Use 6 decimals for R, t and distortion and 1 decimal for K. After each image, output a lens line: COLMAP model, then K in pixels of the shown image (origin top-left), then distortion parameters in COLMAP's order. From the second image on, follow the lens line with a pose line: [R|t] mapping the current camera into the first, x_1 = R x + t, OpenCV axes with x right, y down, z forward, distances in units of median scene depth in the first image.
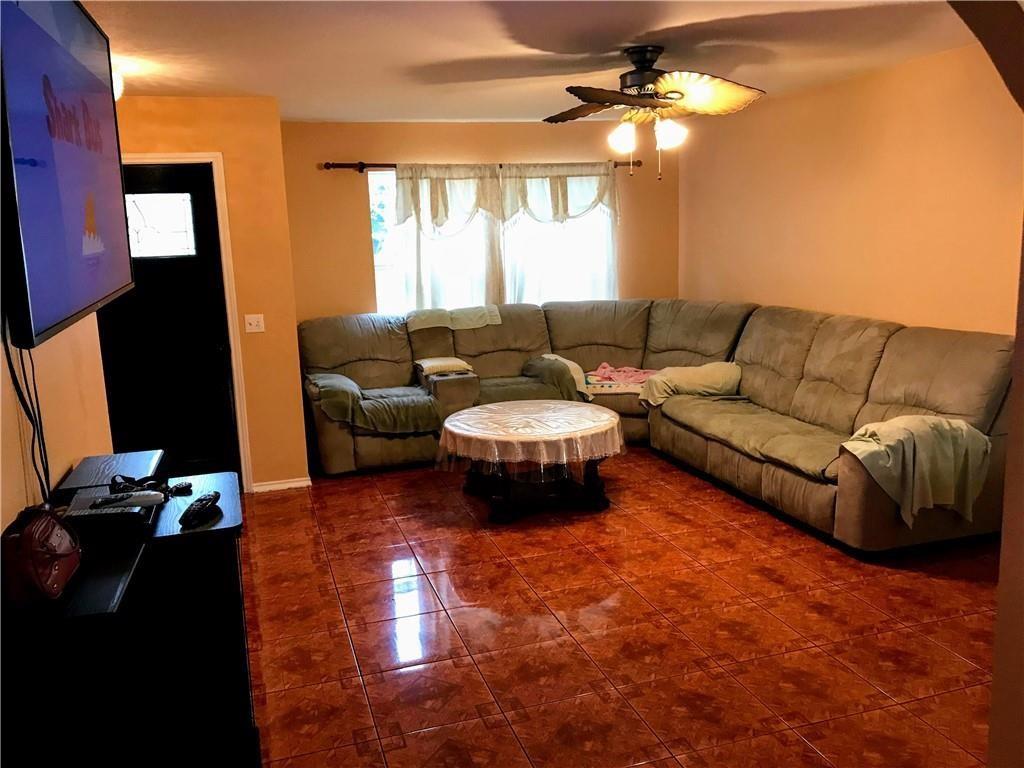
lens RADIAL K [[840.4, 0, 494.9], [0, 840.4, 366.9], [0, 0, 1]] dist [0.172656, -0.004022]
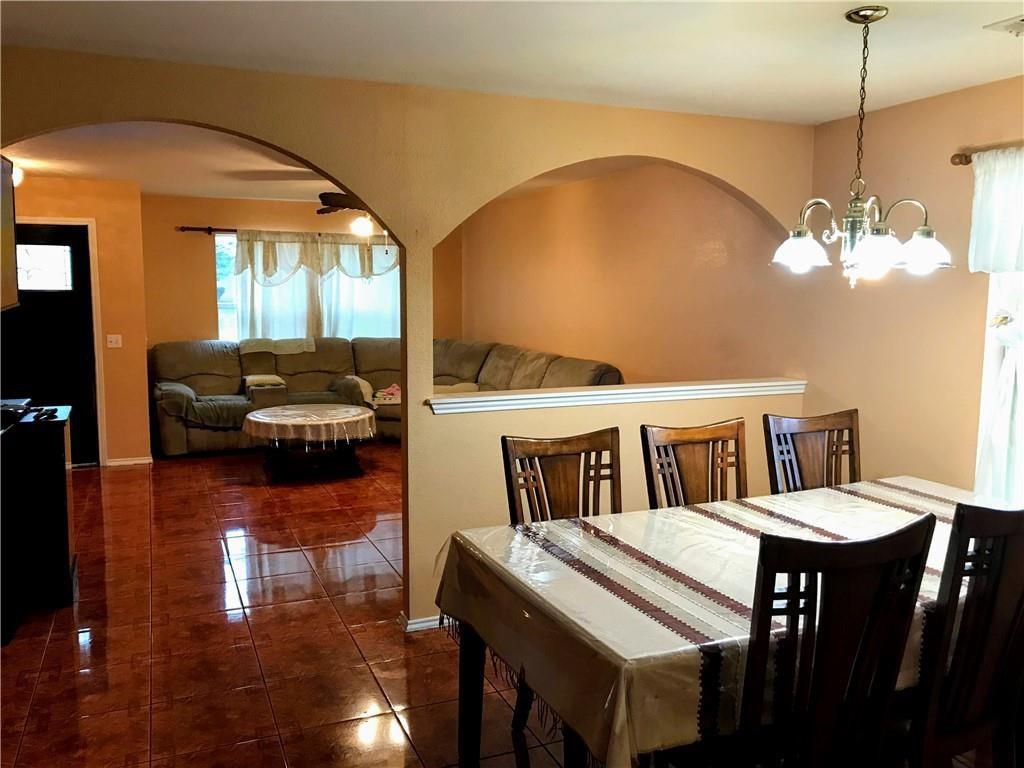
lens RADIAL K [[833.4, 0, 512.0], [0, 833.4, 384.0], [0, 0, 1]] dist [0.019945, -0.002097]
pose [[0.993966, 0.030566, 0.105346, 0.191147], [-0.025187, 0.998328, -0.052022, 0.063962], [-0.106760, 0.049055, 0.993074, -0.353742]]
